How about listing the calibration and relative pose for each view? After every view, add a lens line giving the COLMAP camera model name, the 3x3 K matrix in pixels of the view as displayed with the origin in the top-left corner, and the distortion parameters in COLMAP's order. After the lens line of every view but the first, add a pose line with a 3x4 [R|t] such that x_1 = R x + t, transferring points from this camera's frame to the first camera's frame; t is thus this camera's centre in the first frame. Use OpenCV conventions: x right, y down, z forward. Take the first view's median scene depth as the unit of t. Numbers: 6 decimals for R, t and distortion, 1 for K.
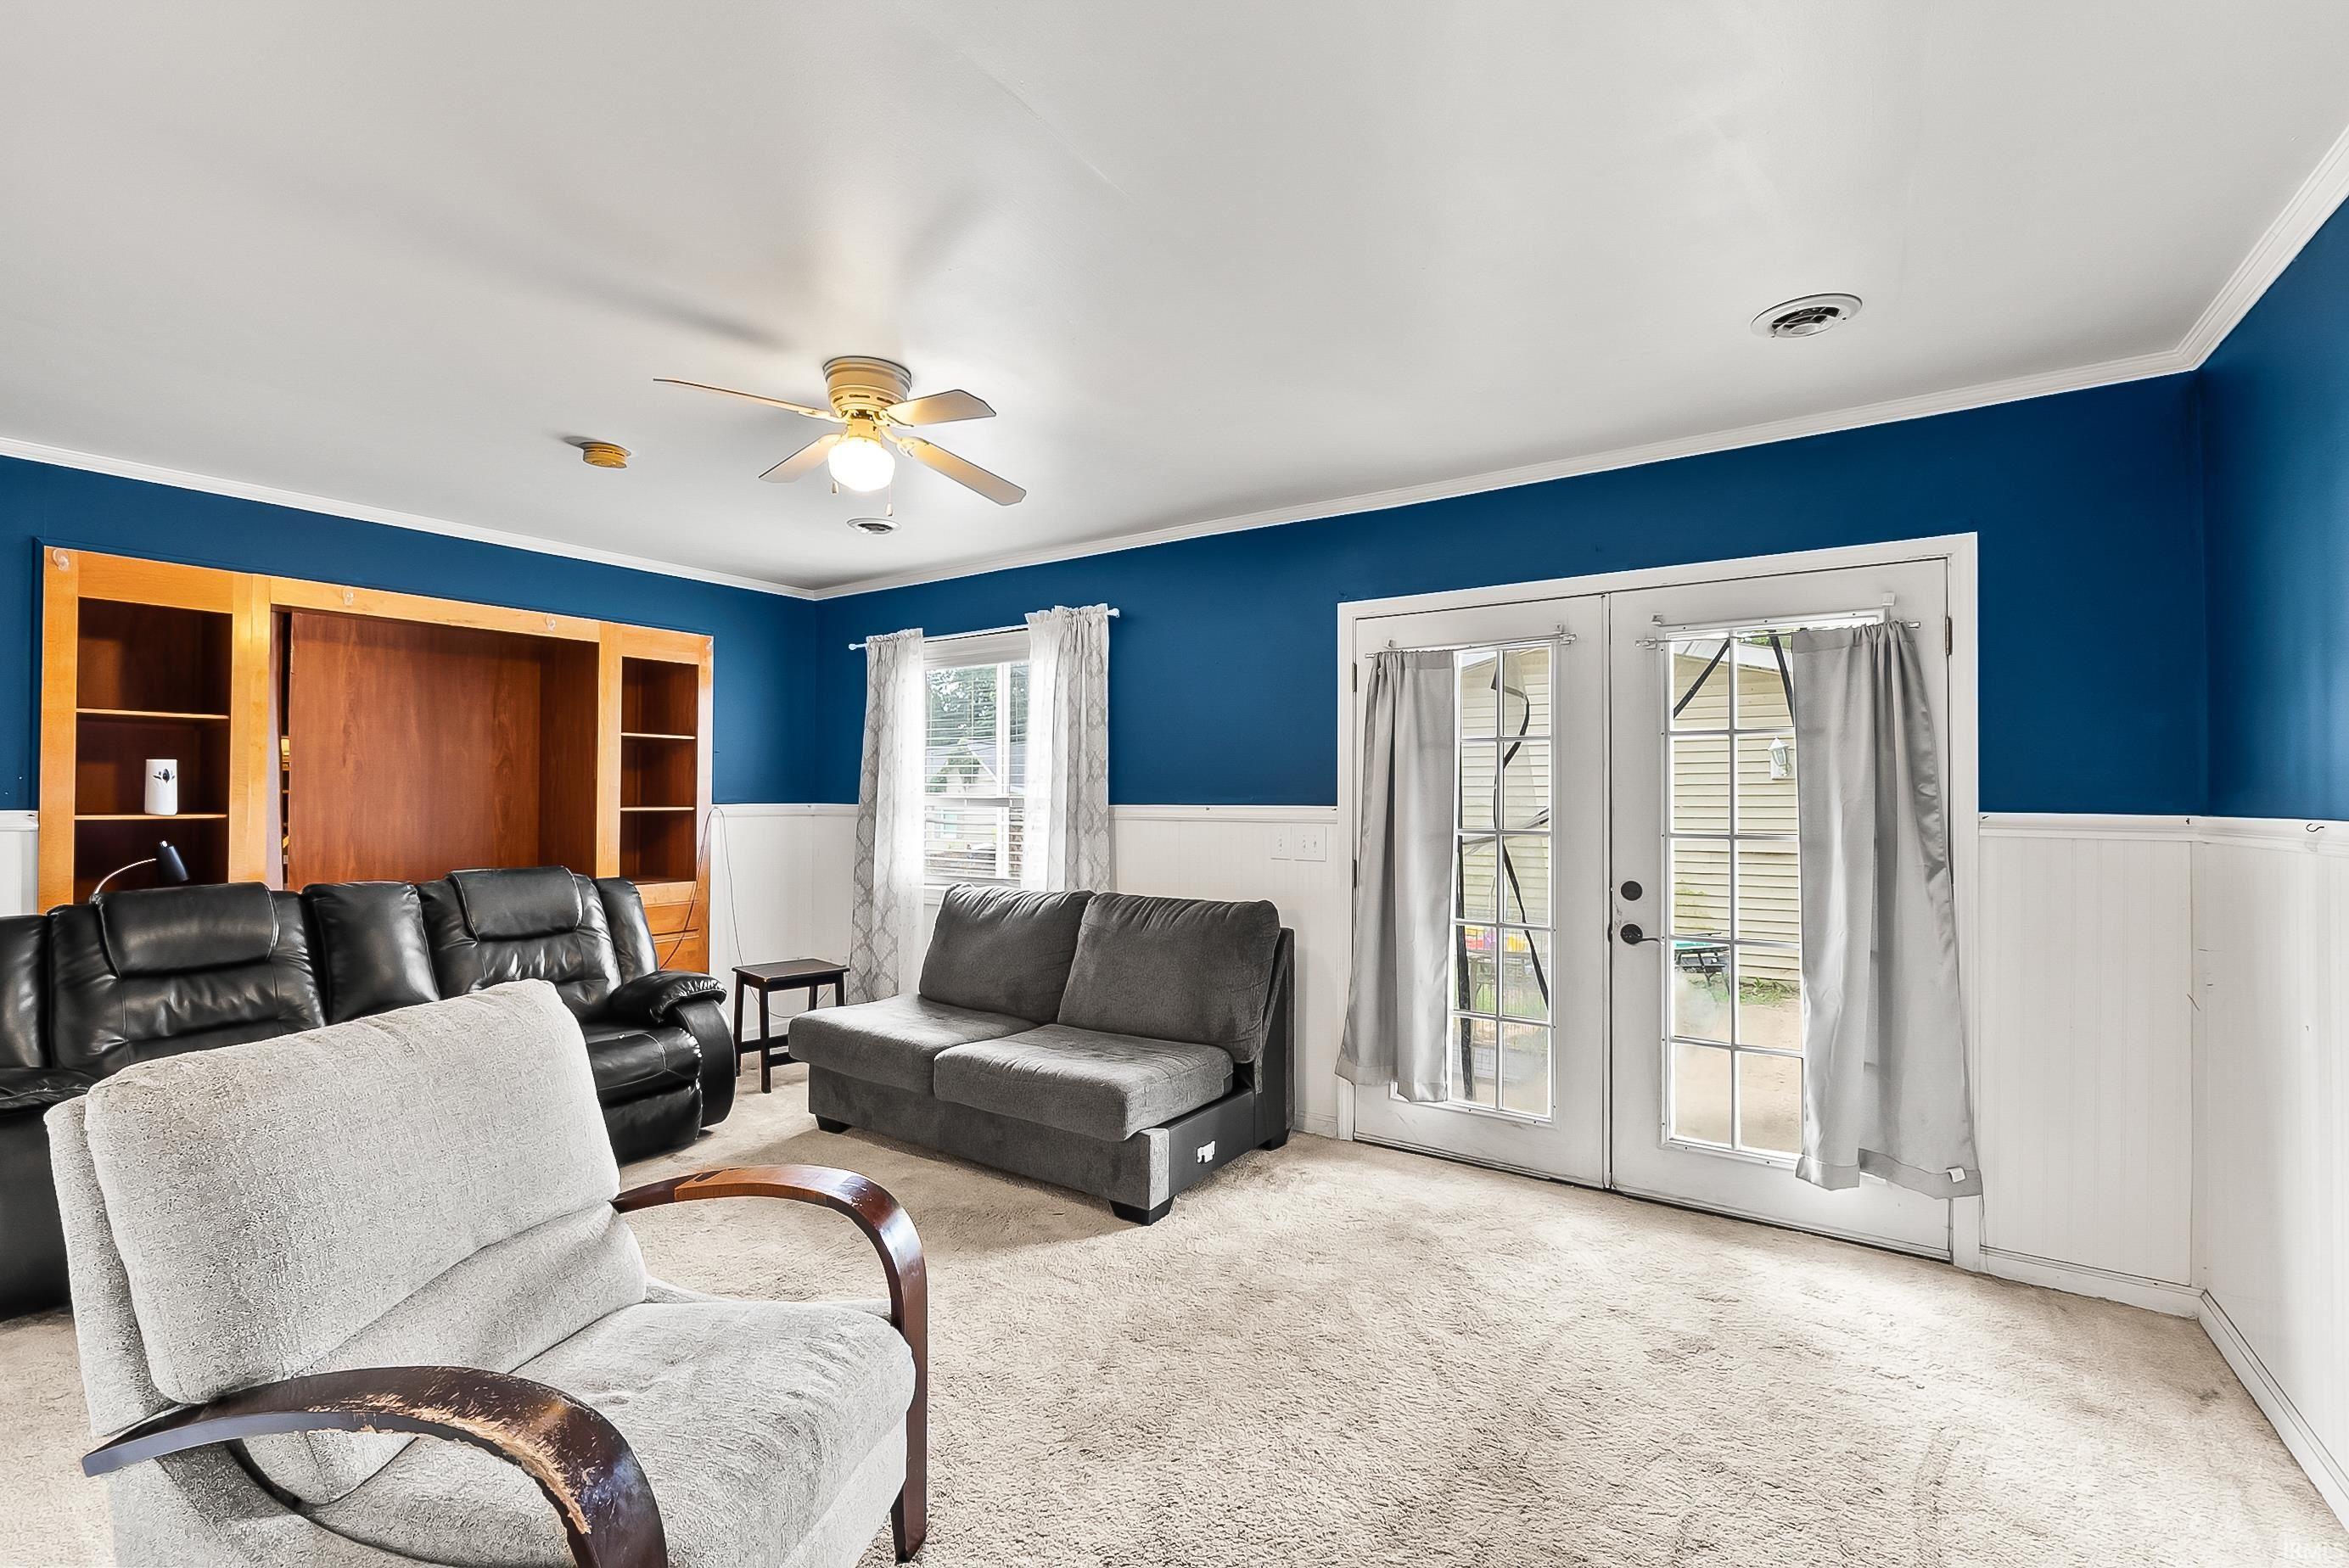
lens RADIAL K [[999.0, 0, 1163.3], [0, 999.0, 786.7], [0, 0, 1]] dist [-0.005970, -0.001323]
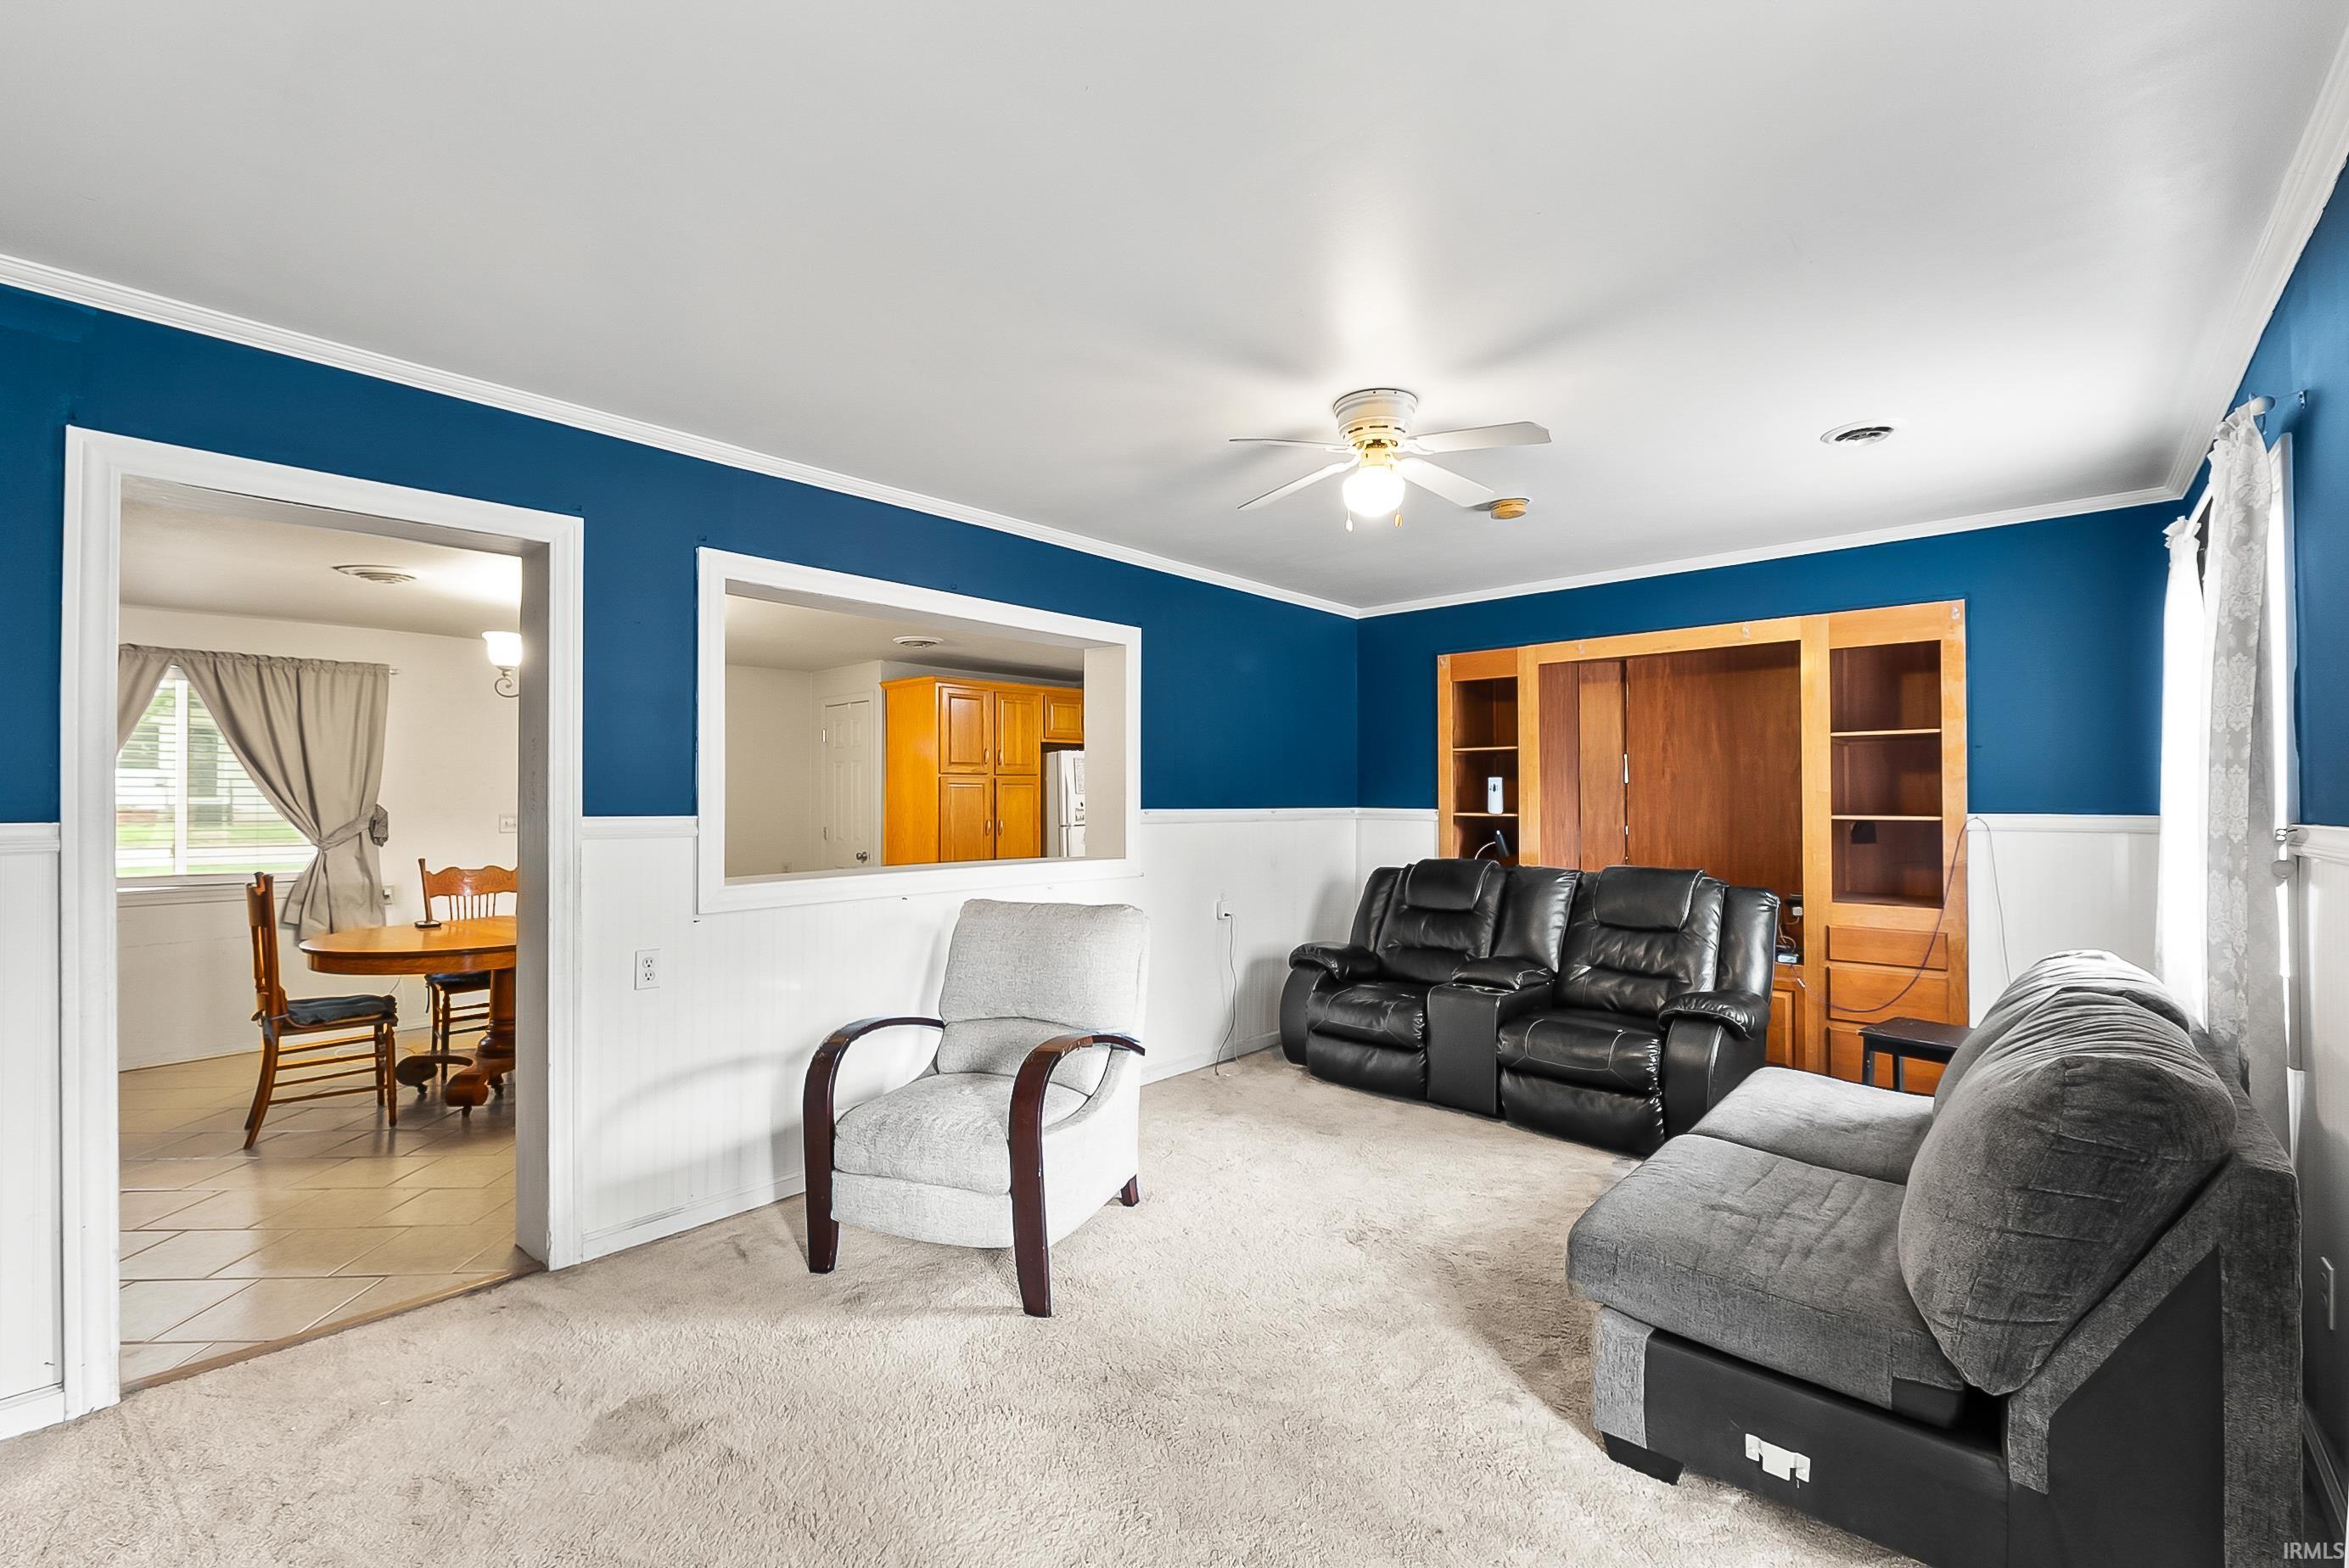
lens RADIAL K [[999.0, 0, 1164.5], [0, 999.0, 785.7], [0, 0, 1]] dist [-0.005970, -0.001323]
pose [[-0.142418, -0.012454, -0.989728, 0.485074], [0.007902, 0.999875, -0.013719, 0.001739], [0.989775, -0.009775, -0.142302, 0.572519]]
